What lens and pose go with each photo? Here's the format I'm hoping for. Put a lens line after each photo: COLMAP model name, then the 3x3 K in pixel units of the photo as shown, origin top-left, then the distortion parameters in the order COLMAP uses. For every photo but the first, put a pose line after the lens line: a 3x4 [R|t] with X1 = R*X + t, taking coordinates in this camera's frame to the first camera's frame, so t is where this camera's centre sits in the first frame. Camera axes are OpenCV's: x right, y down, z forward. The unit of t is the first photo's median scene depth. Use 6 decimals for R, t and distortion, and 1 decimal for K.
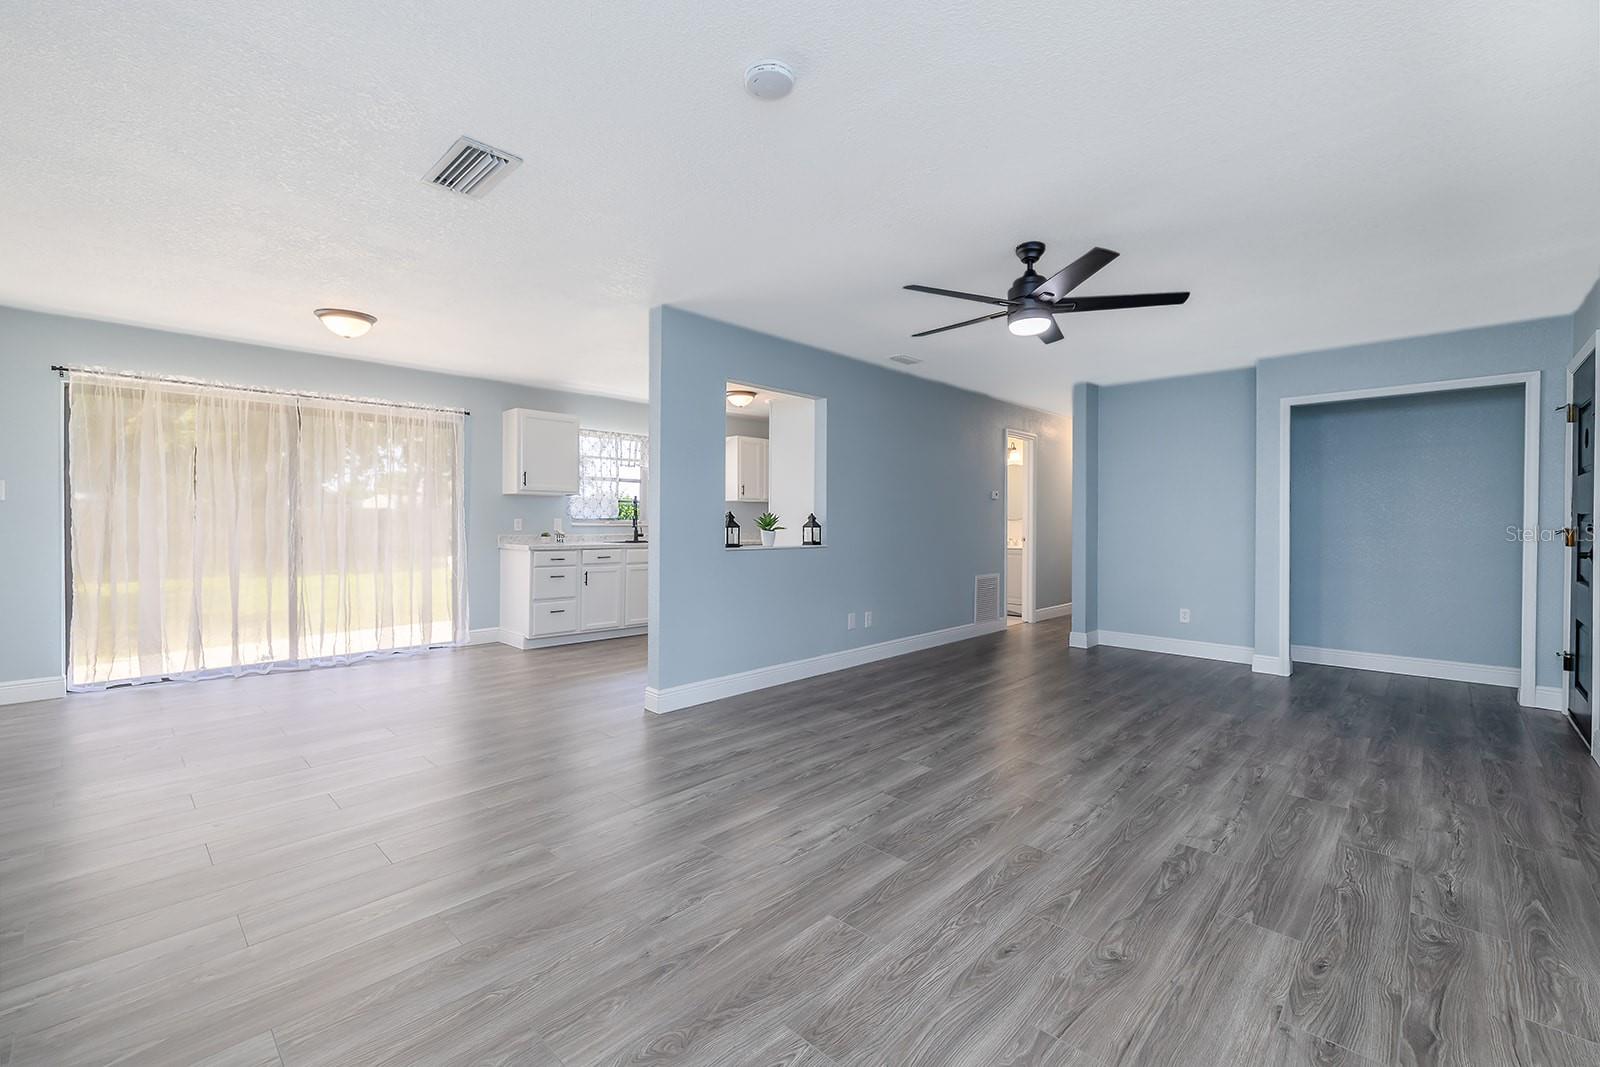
lens RADIAL K [[677.3, 0, 796.2], [0, 677.3, 530.1], [0, 0, 1]] dist [0.002279, -0.000036]
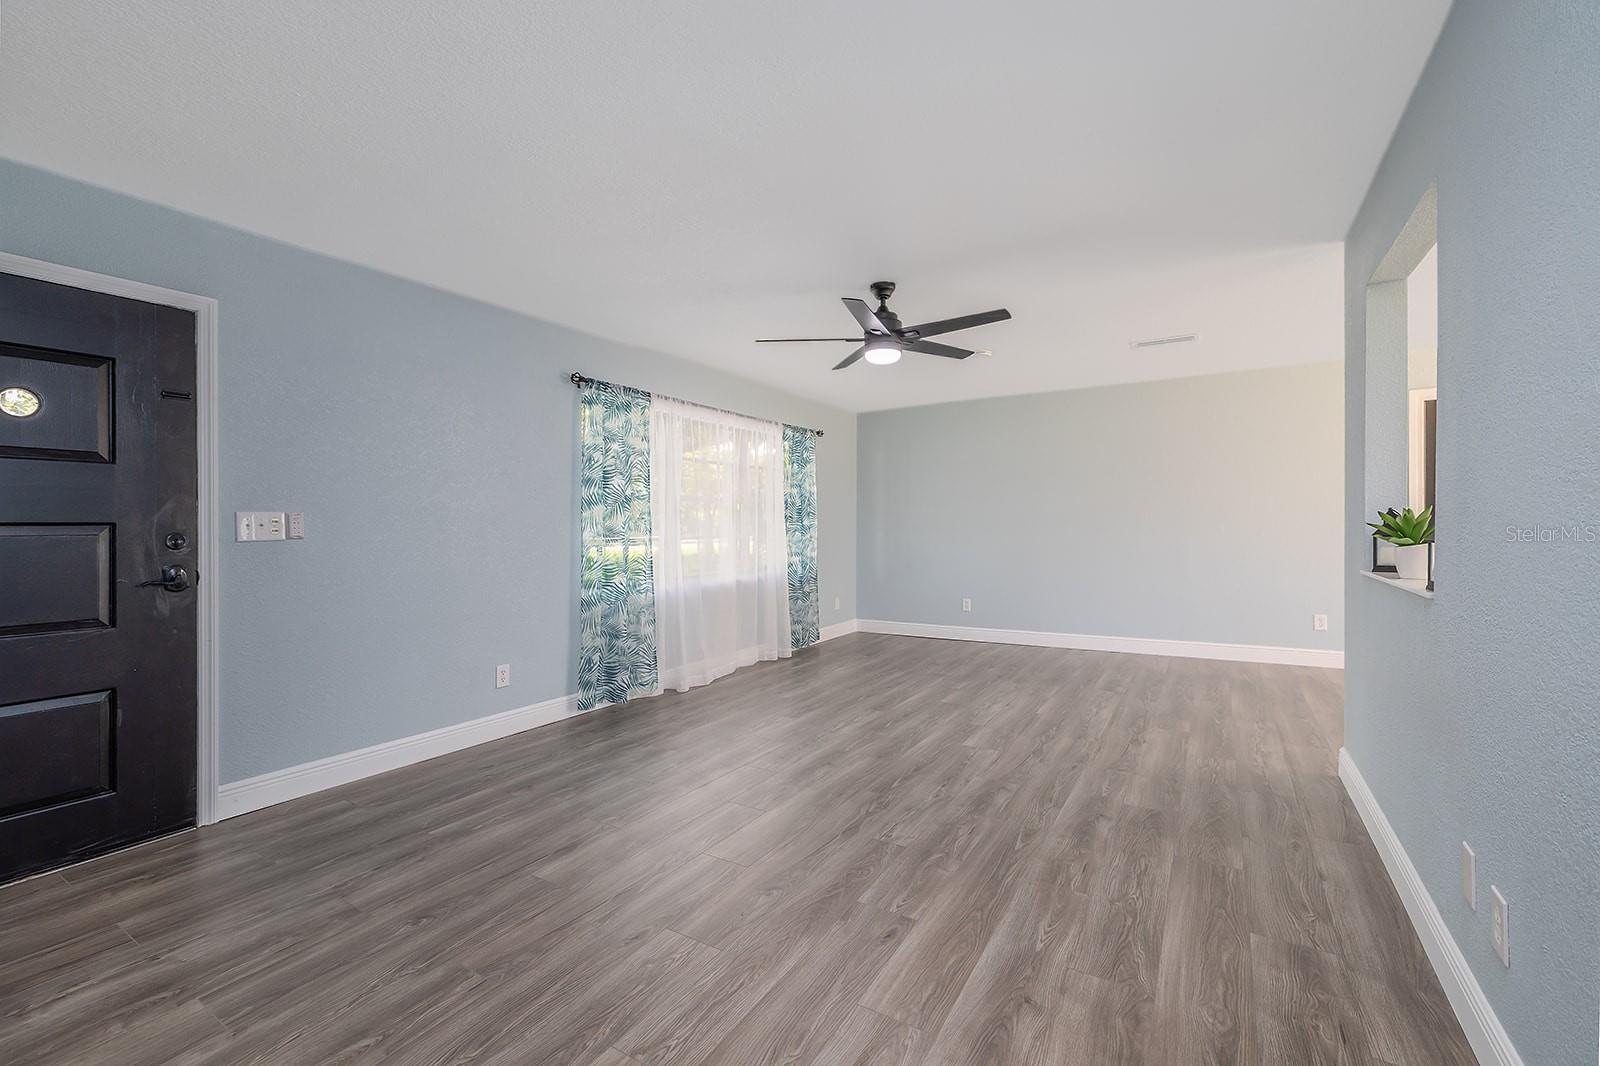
lens RADIAL K [[704.8, 0, 767.2], [0, 704.8, 534.2], [0, 0, 1]] dist [0.003248, 0.000397]
pose [[-0.985820, 0.009149, -0.167558, 0.553742], [0.005515, 0.999740, 0.022140, -0.023998], [0.167717, 0.020902, -0.985614, 1.623960]]
